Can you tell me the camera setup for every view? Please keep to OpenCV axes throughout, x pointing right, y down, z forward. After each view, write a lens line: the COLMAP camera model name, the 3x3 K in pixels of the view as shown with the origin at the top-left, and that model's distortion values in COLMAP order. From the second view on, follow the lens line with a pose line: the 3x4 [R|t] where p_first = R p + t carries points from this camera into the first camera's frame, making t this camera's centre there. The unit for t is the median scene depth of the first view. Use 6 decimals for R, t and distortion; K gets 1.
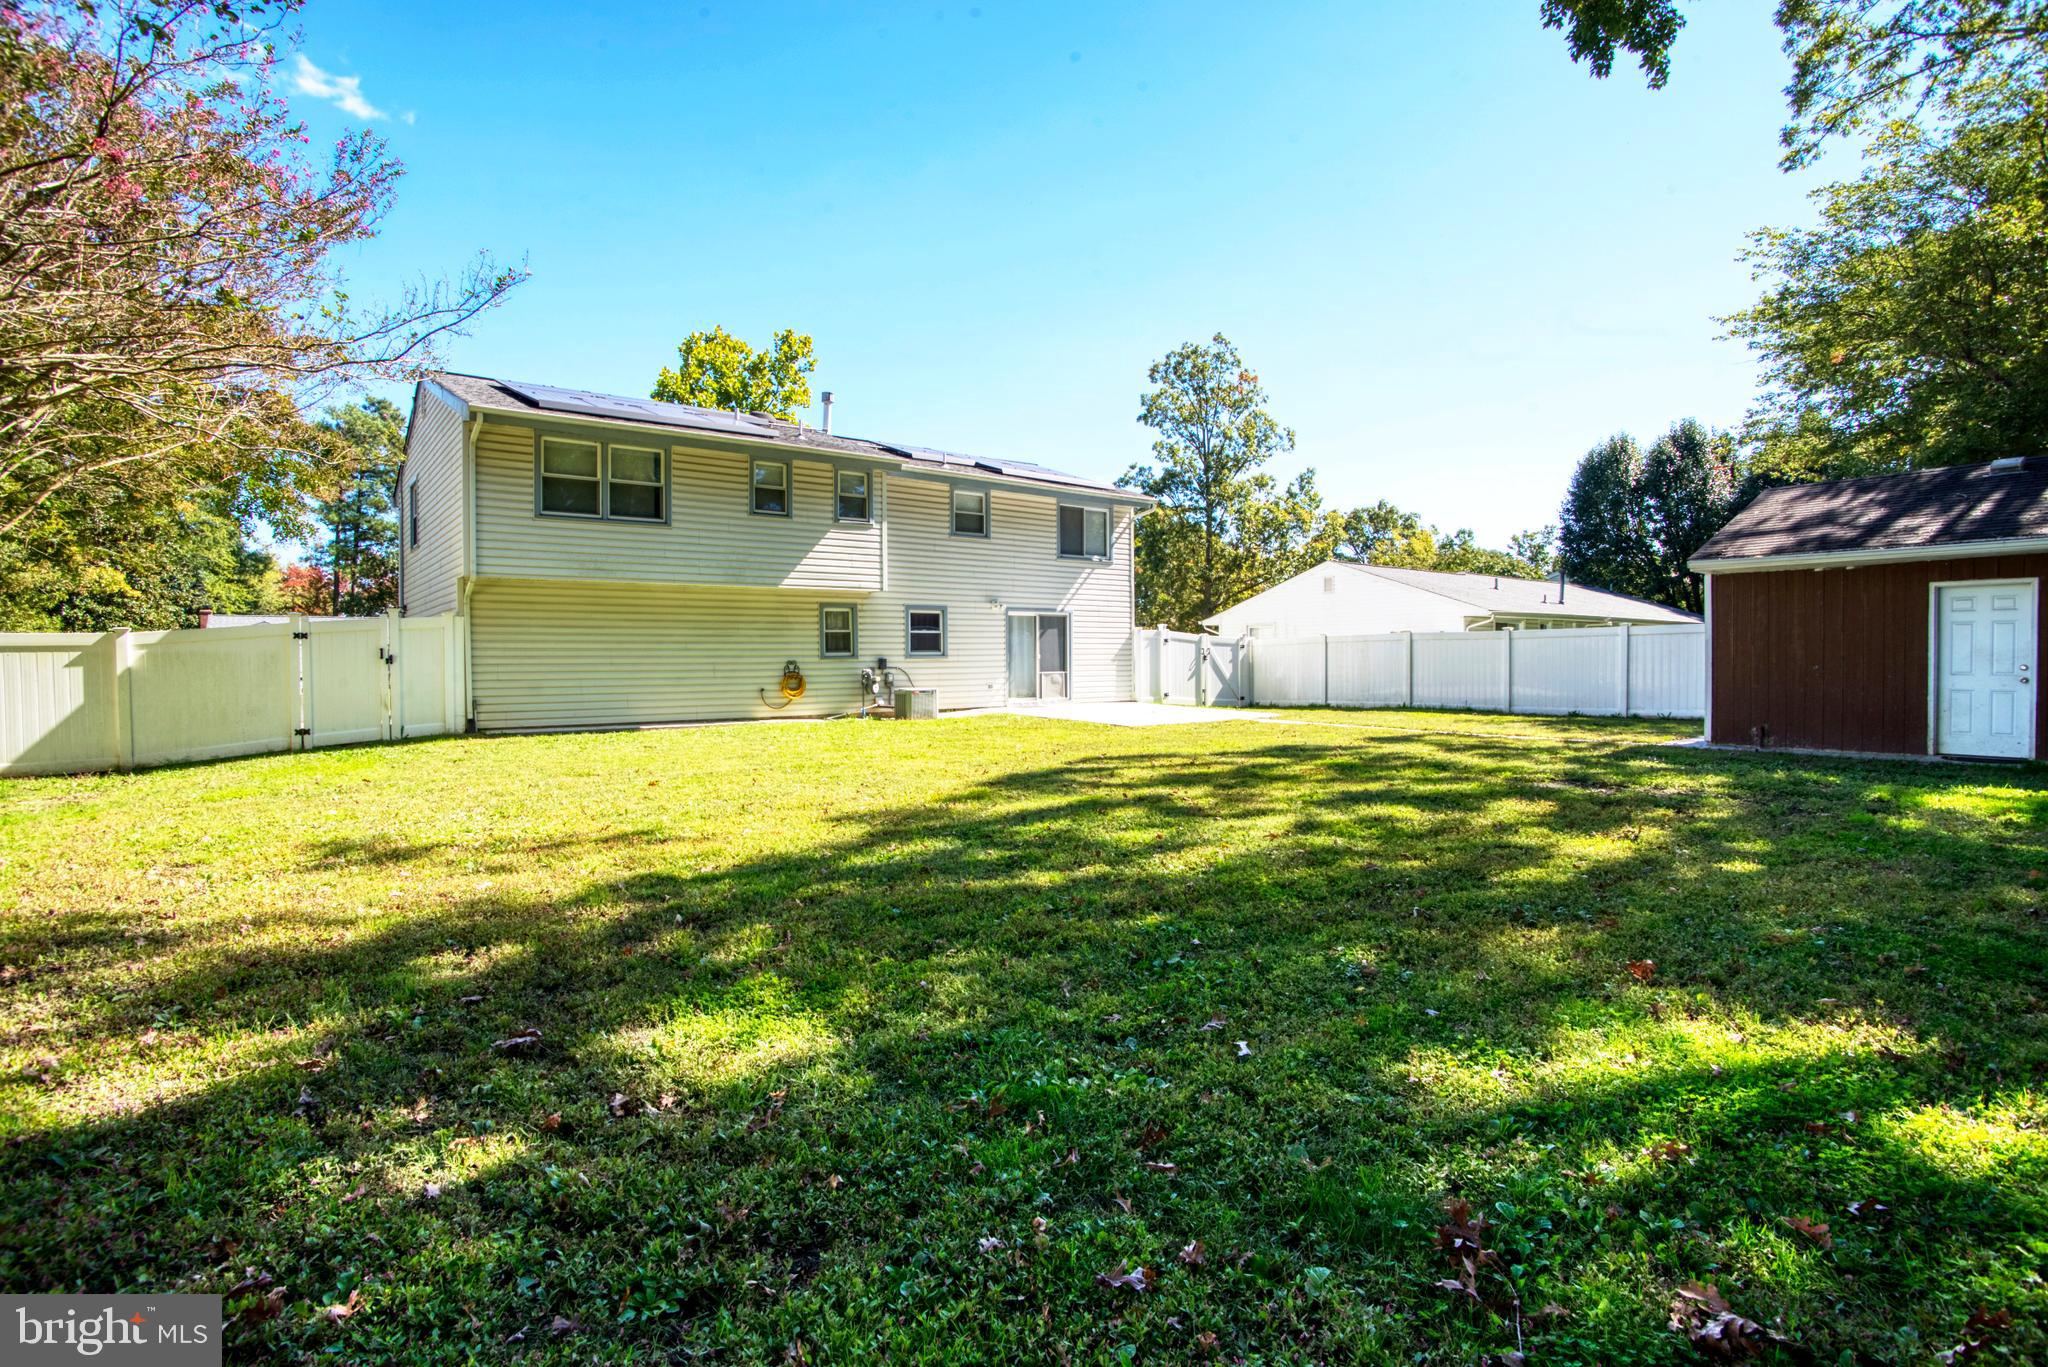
lens RADIAL K [[985.9, 0, 1011.4], [0, 985.9, 677.5], [0, 0, 1]] dist [-0.036482, 0.003122]
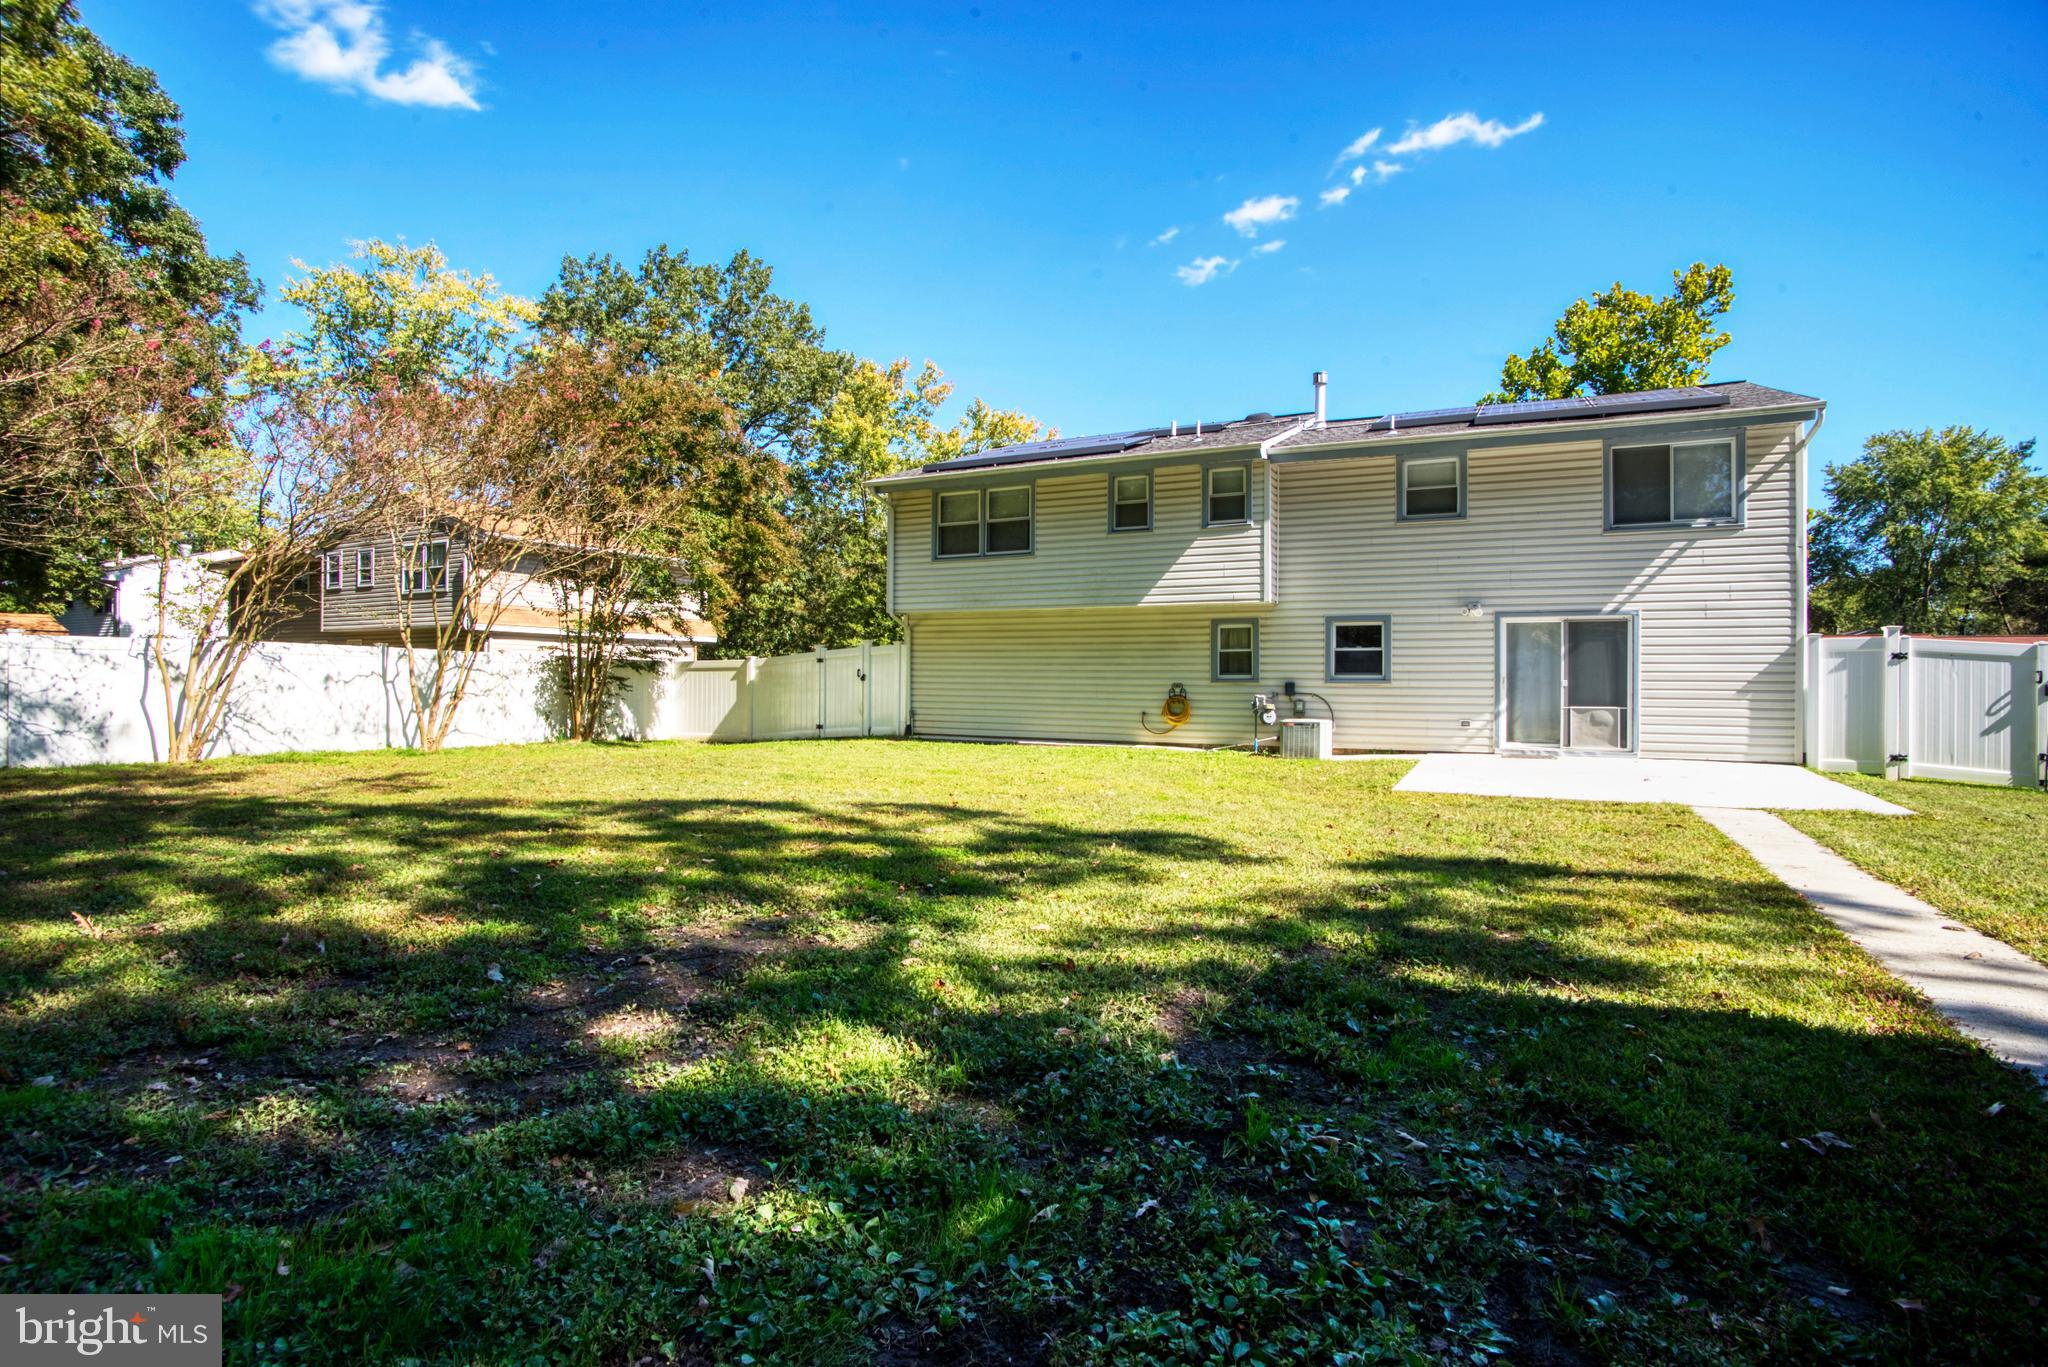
lens RADIAL K [[985.9, 0, 1014.4], [0, 985.9, 681.9], [0, 0, 1]] dist [-0.036482, 0.003122]
pose [[0.450585, 0.010839, -0.892668, 0.527662], [-0.029030, 0.999575, -0.002516, -0.011349], [0.892261, 0.027047, 0.450708, 0.439369]]
